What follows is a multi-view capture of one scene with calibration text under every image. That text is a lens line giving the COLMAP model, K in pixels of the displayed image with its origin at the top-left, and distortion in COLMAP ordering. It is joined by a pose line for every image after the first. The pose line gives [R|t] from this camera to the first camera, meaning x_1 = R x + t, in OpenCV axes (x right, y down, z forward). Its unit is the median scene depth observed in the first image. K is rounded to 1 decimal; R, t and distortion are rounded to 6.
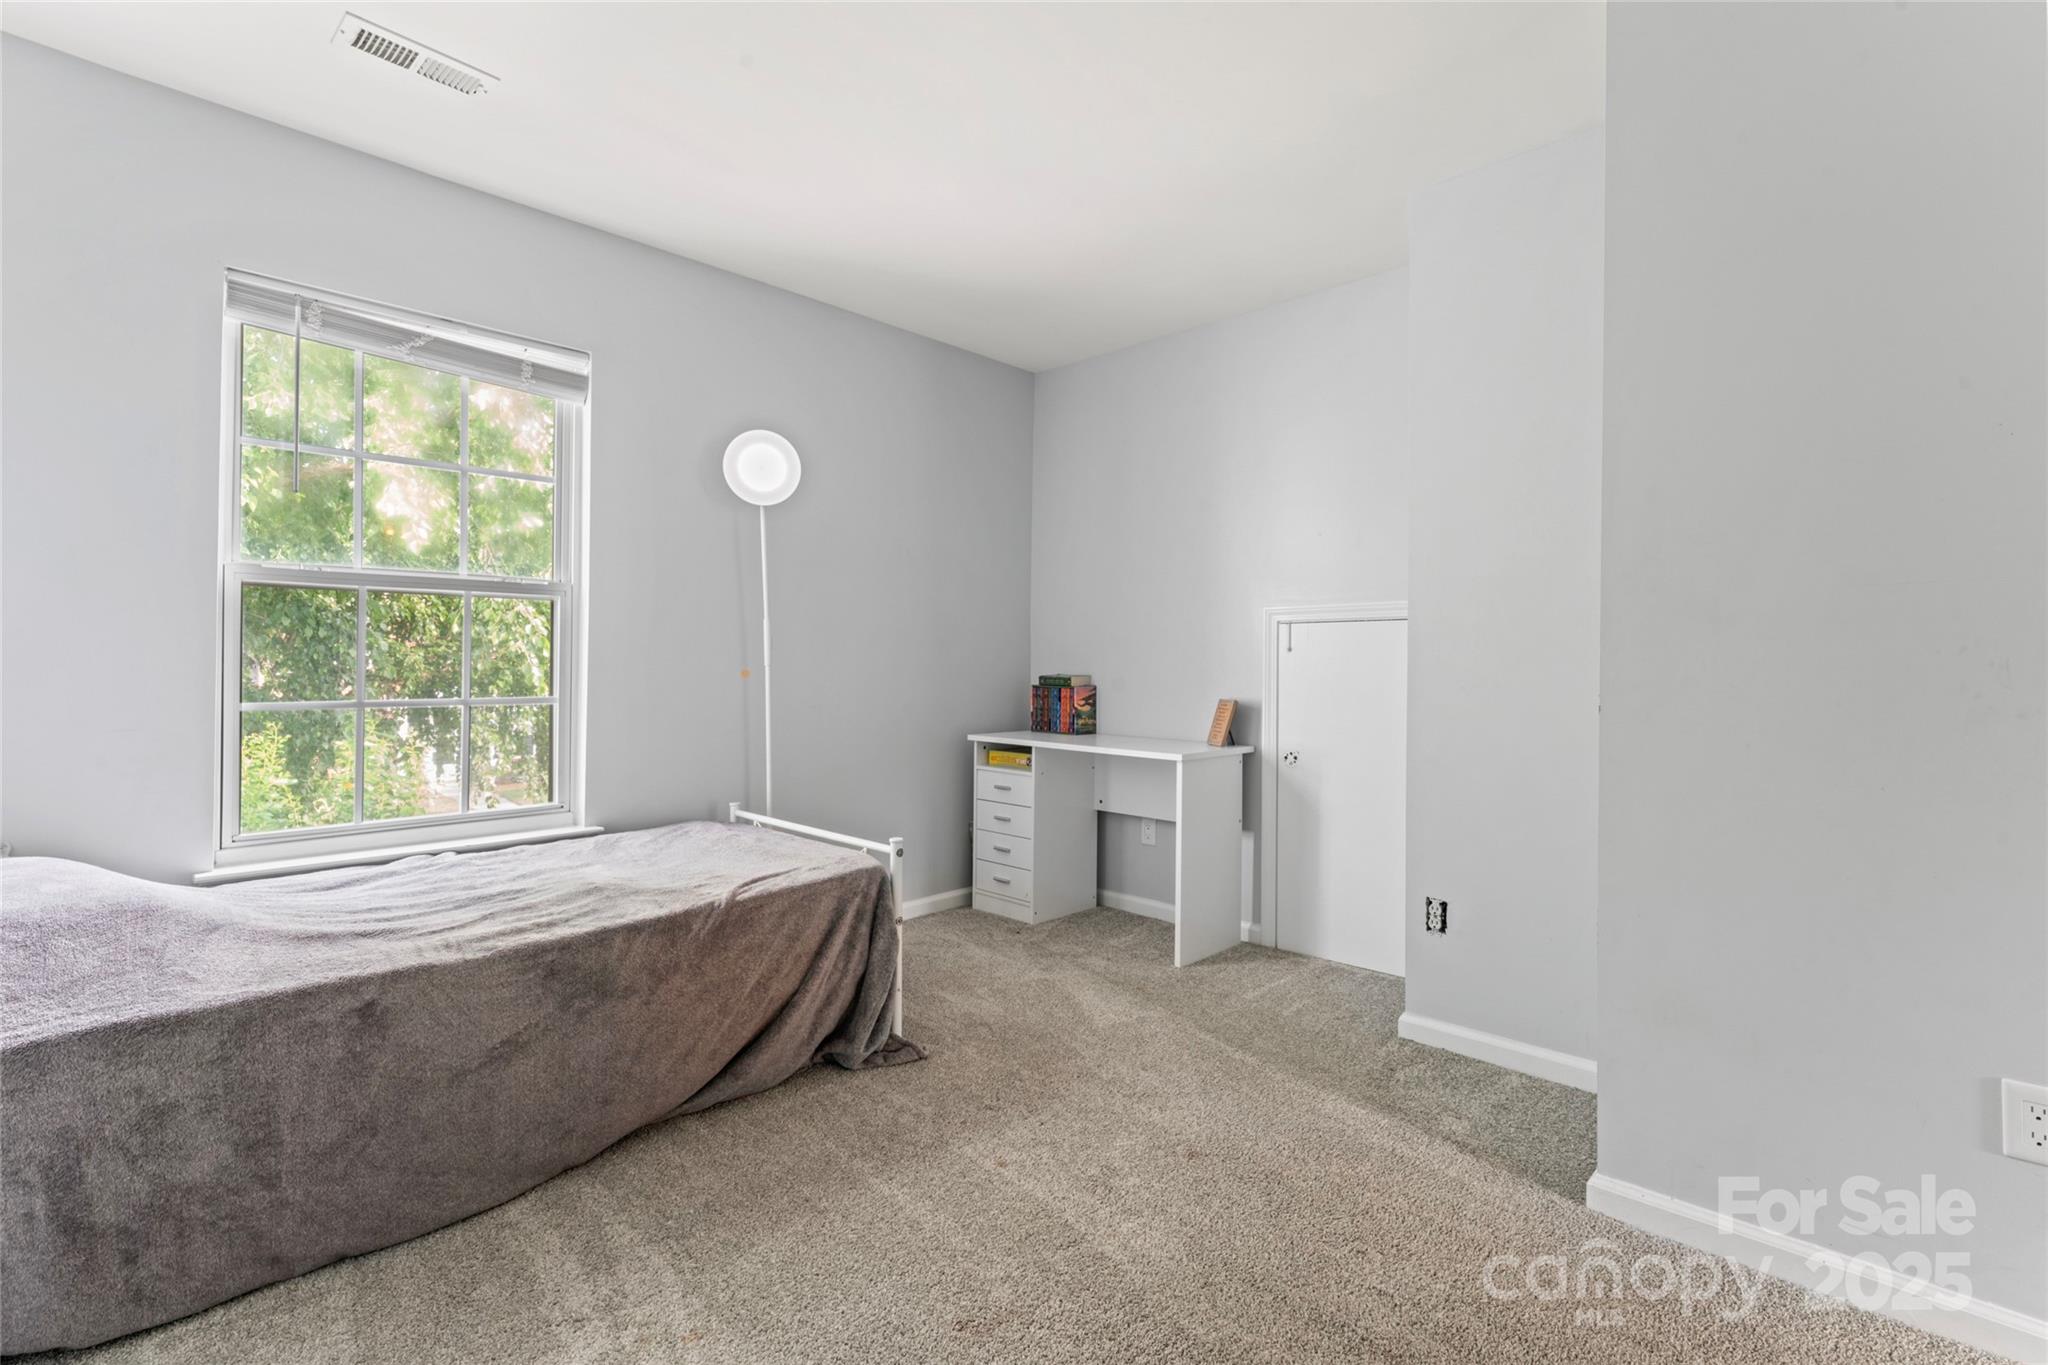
lens RADIAL K [[931.6, 0, 1023.1], [0, 931.6, 657.4], [0, 0, 1]] dist [-0.001648, -0.000726]
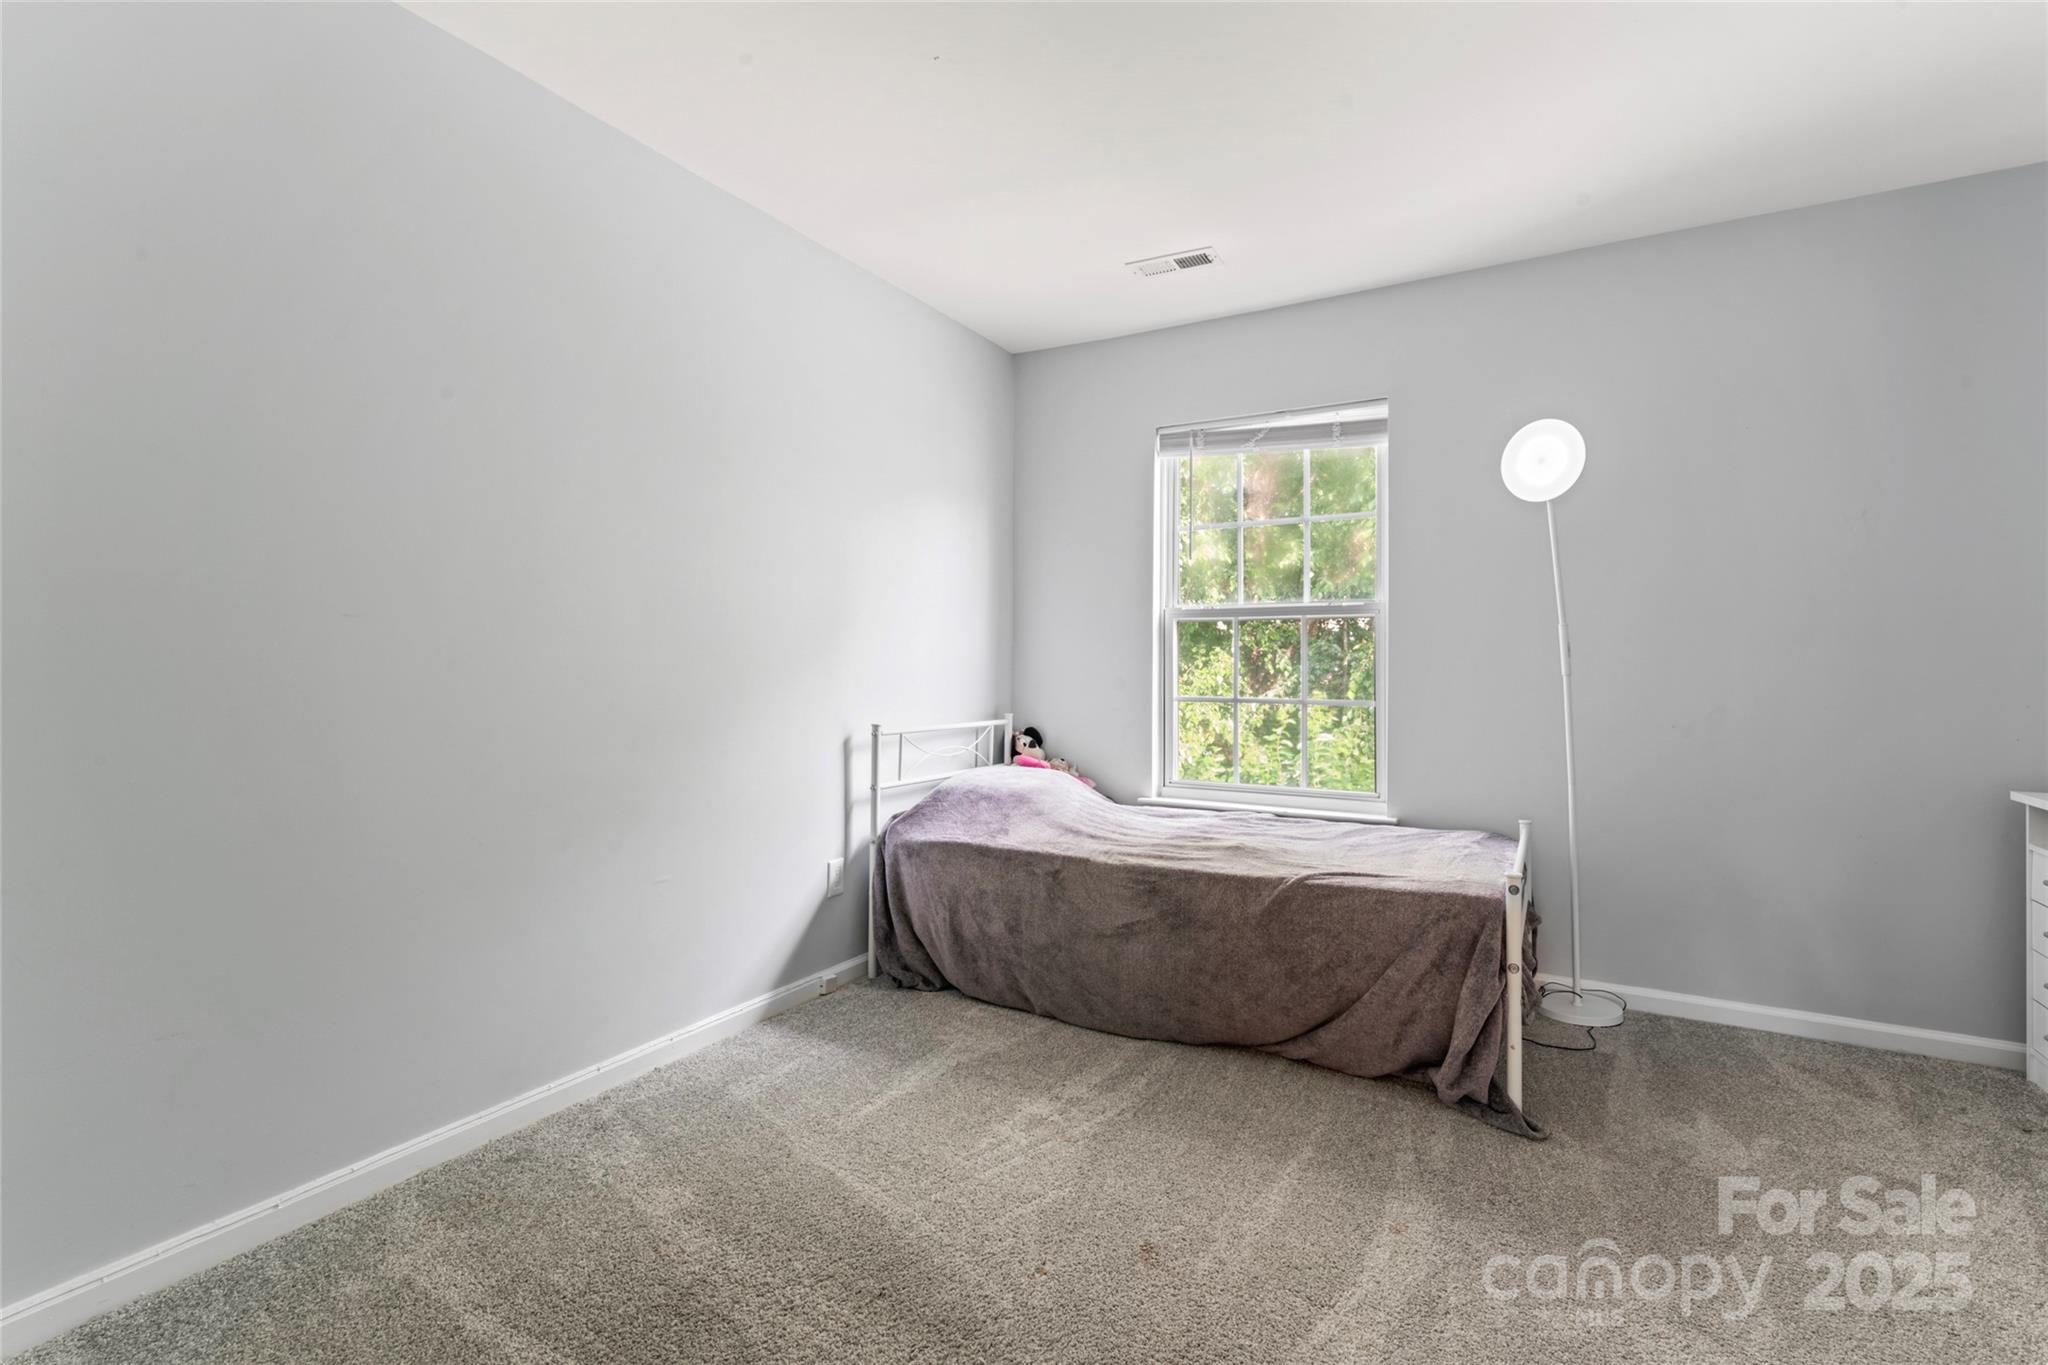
lens RADIAL K [[930.2, 0, 1027.3], [0, 930.2, 672.5], [0, 0, 1]] dist [0.001421, 0.000134]
pose [[0.241939, 0.000296, -0.970291, 0.694237], [-0.000517, 1.000000, 0.000176, 0.008448], [0.970291, 0.000459, 0.241939, 0.405320]]
